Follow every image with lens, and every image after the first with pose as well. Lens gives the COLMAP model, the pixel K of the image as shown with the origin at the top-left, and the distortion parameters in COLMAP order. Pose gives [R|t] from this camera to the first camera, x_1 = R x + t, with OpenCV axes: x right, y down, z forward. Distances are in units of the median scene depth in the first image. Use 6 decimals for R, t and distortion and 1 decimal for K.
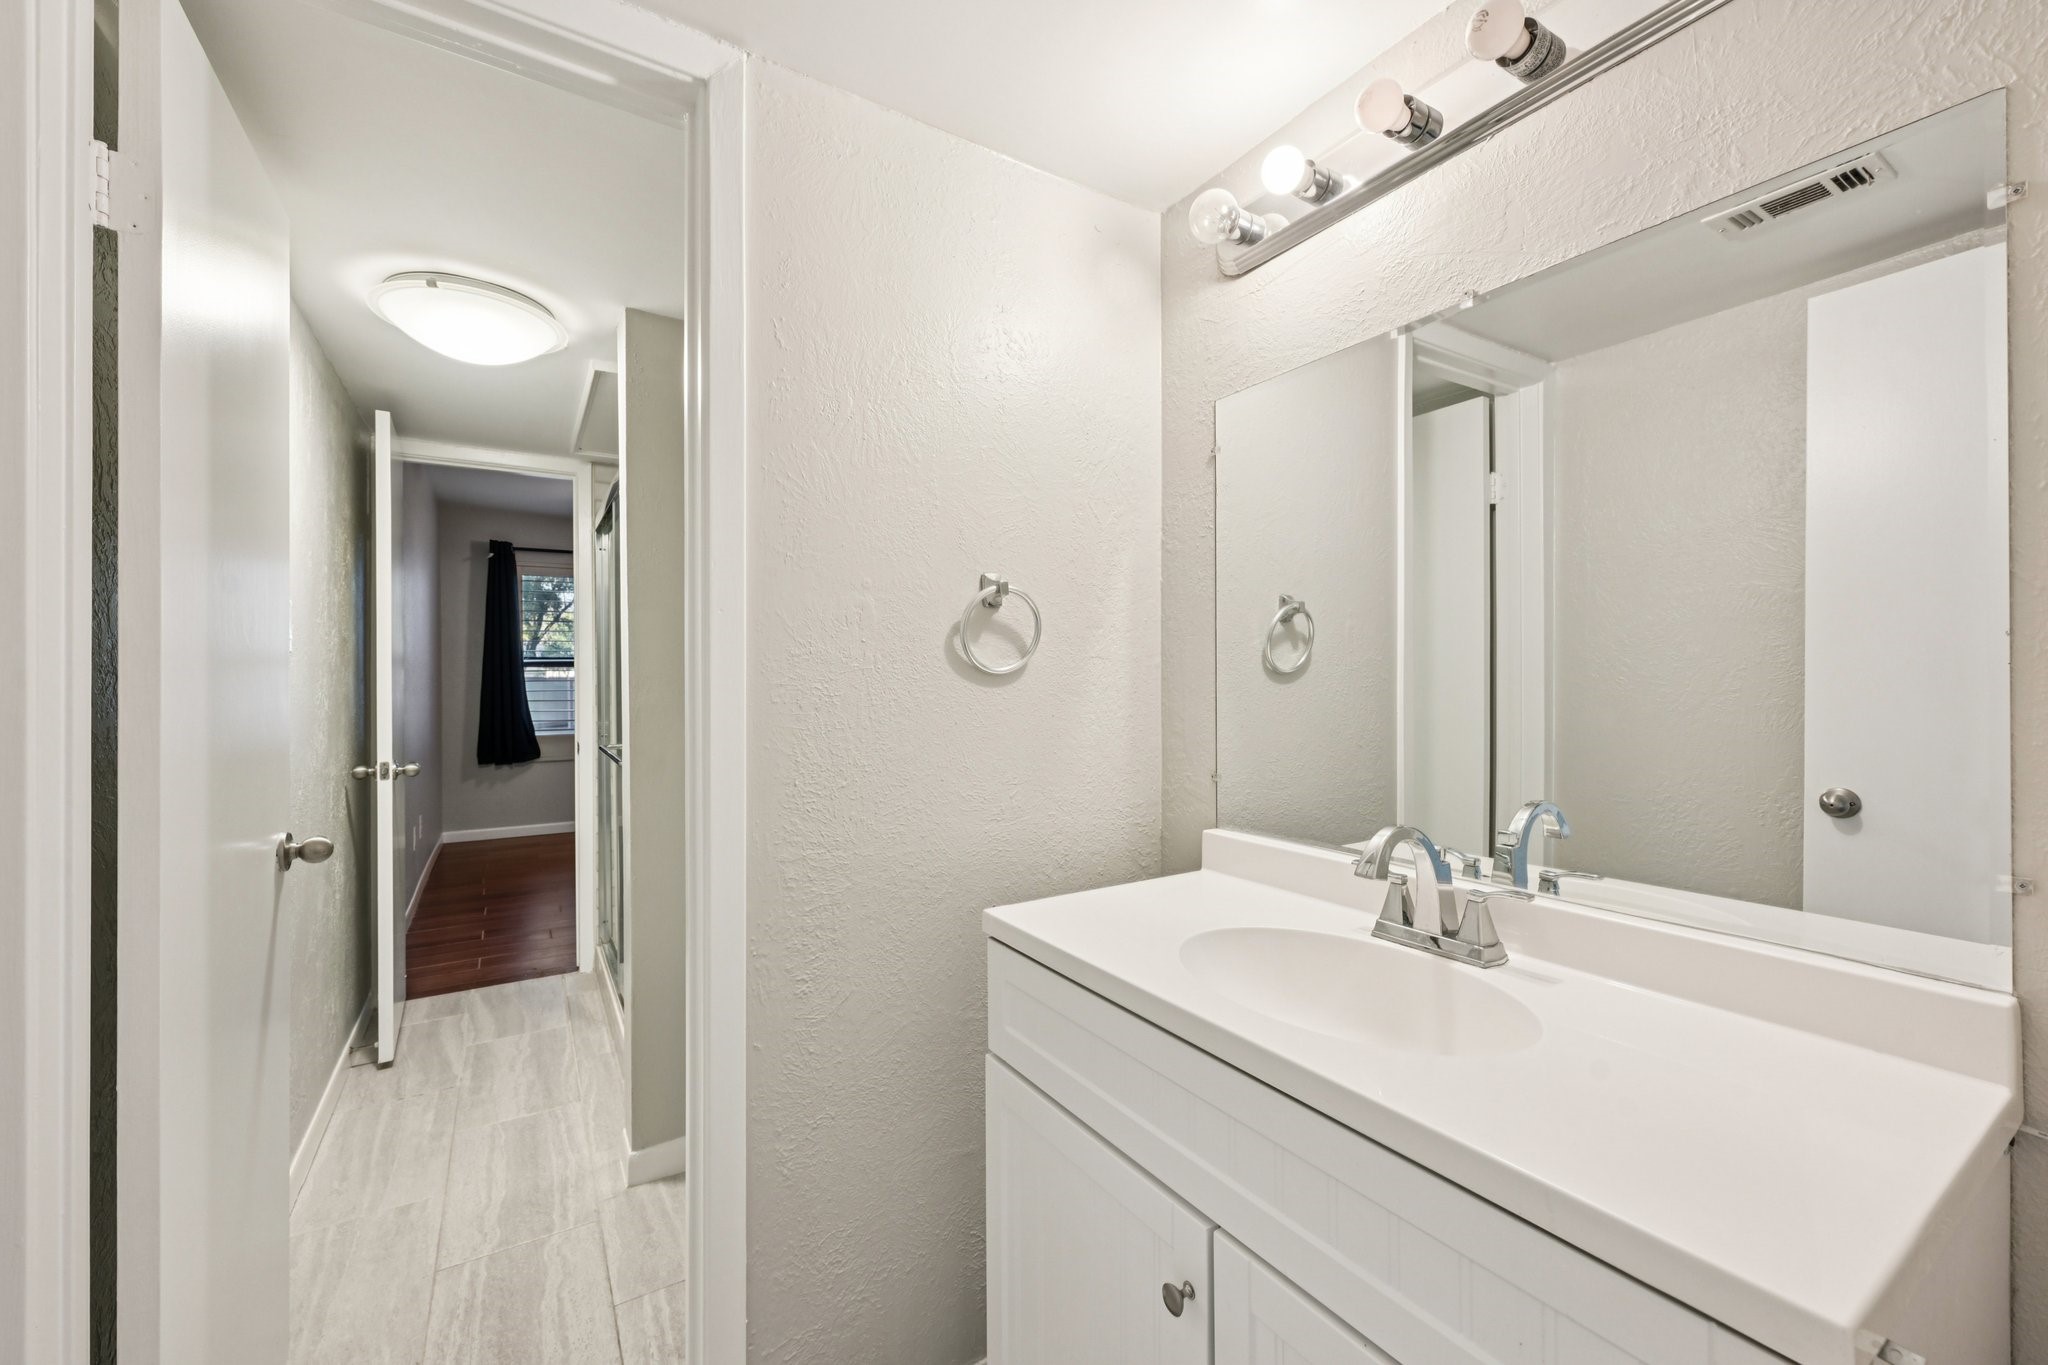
lens RADIAL K [[813.8, 0, 1032.5], [0, 813.8, 665.5], [0, 0, 1]] dist [-0.002229, 0.000477]
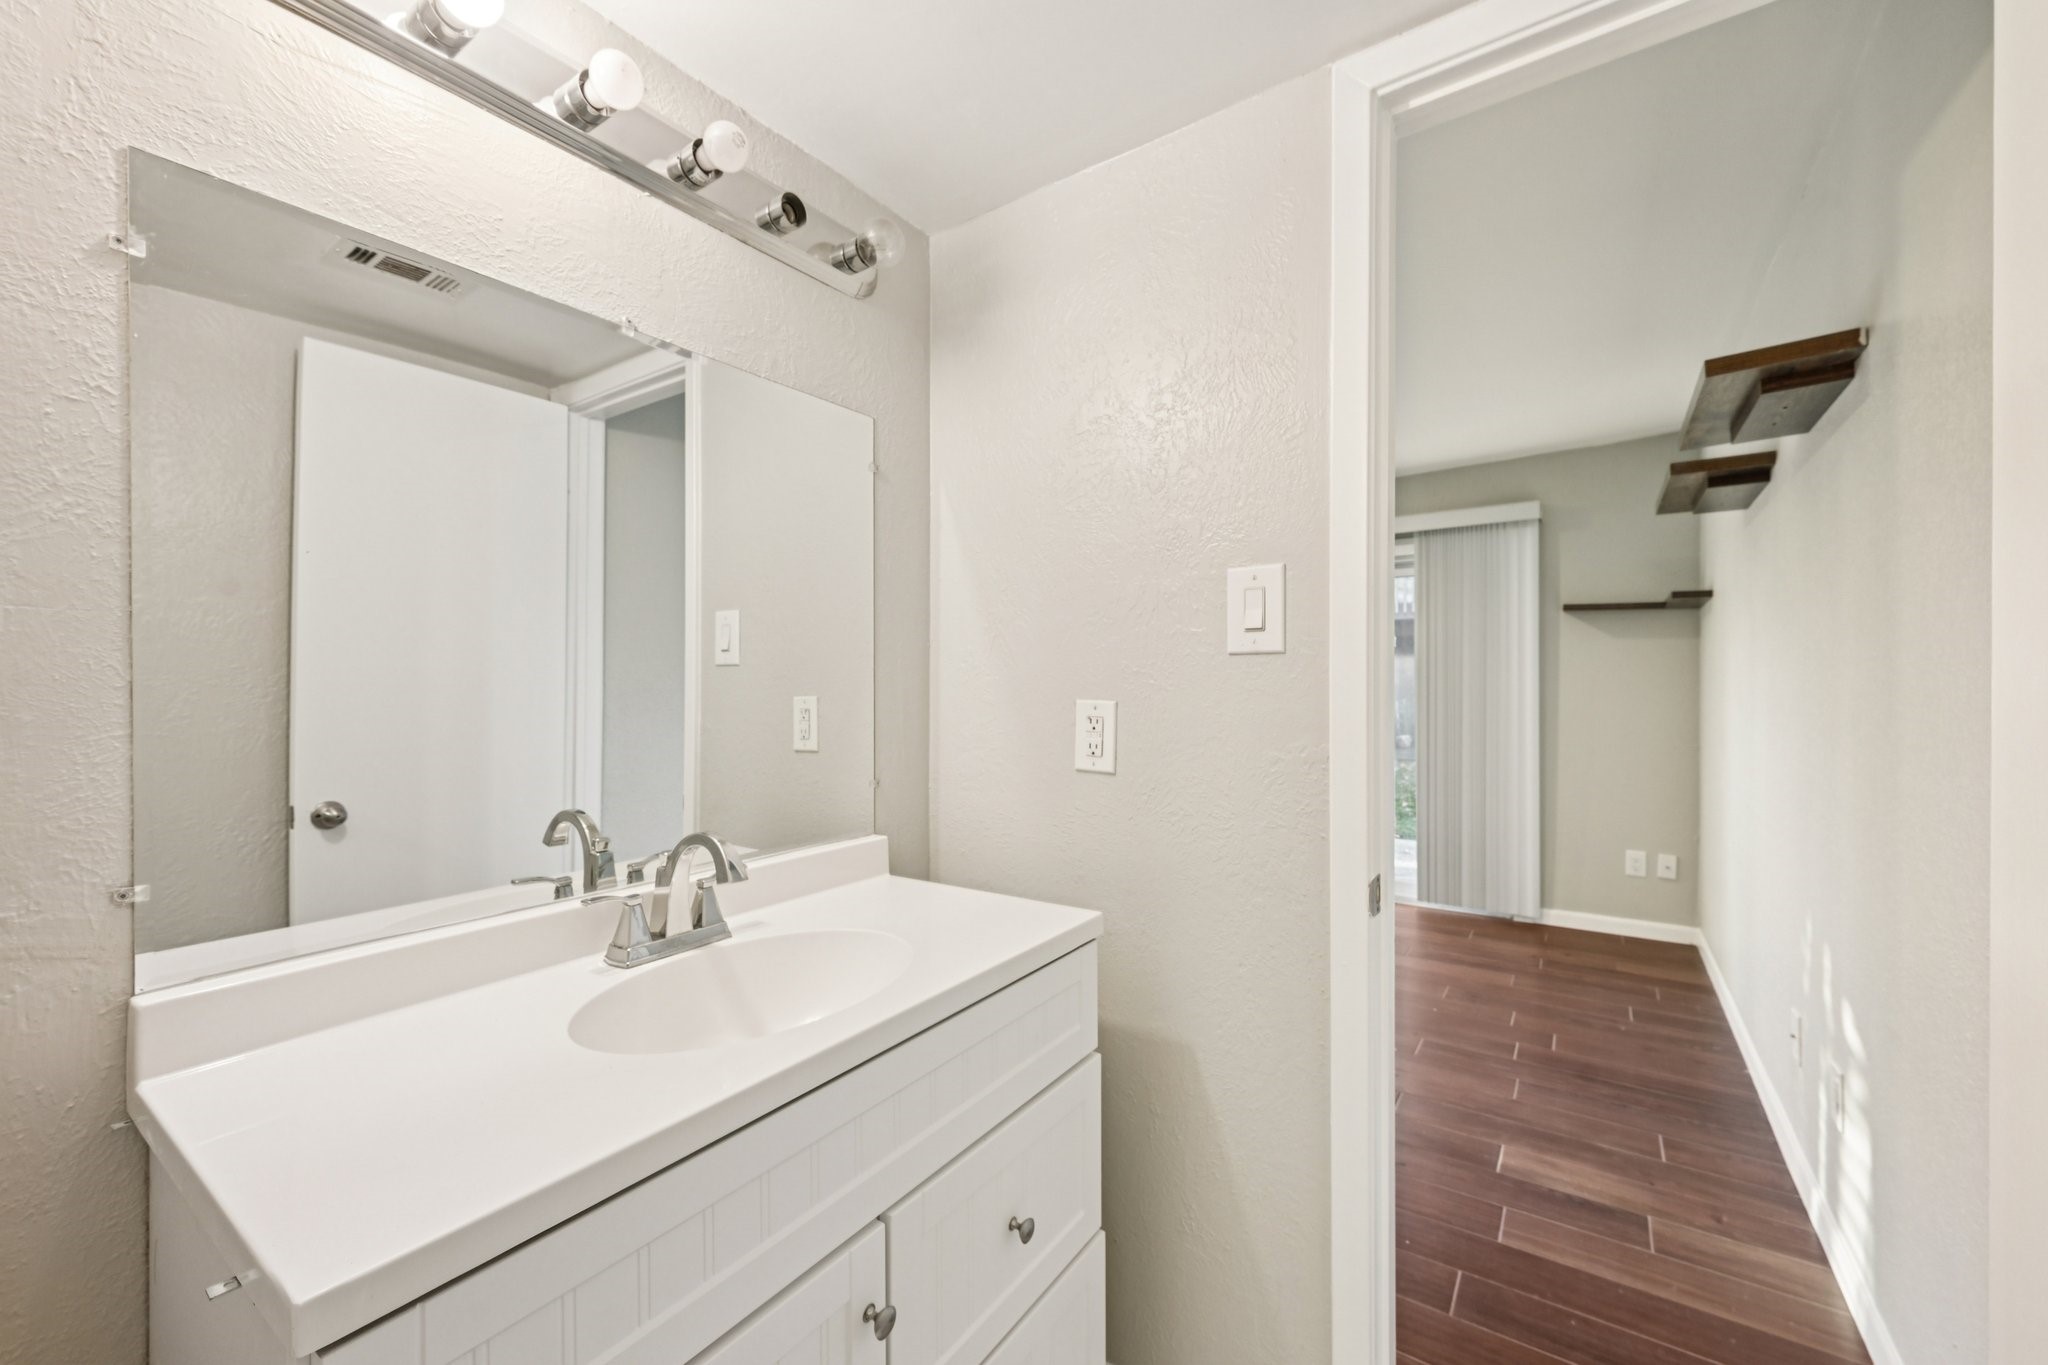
lens RADIAL K [[813.8, 0, 1021.9], [0, 813.8, 694.6], [0, 0, 1]] dist [-0.002229, 0.000477]
pose [[-0.384534, 0.007881, 0.923077, -0.396826], [0.004424, 0.999968, -0.006695, 0.021365], [-0.923100, 0.001509, -0.384557, 0.622178]]
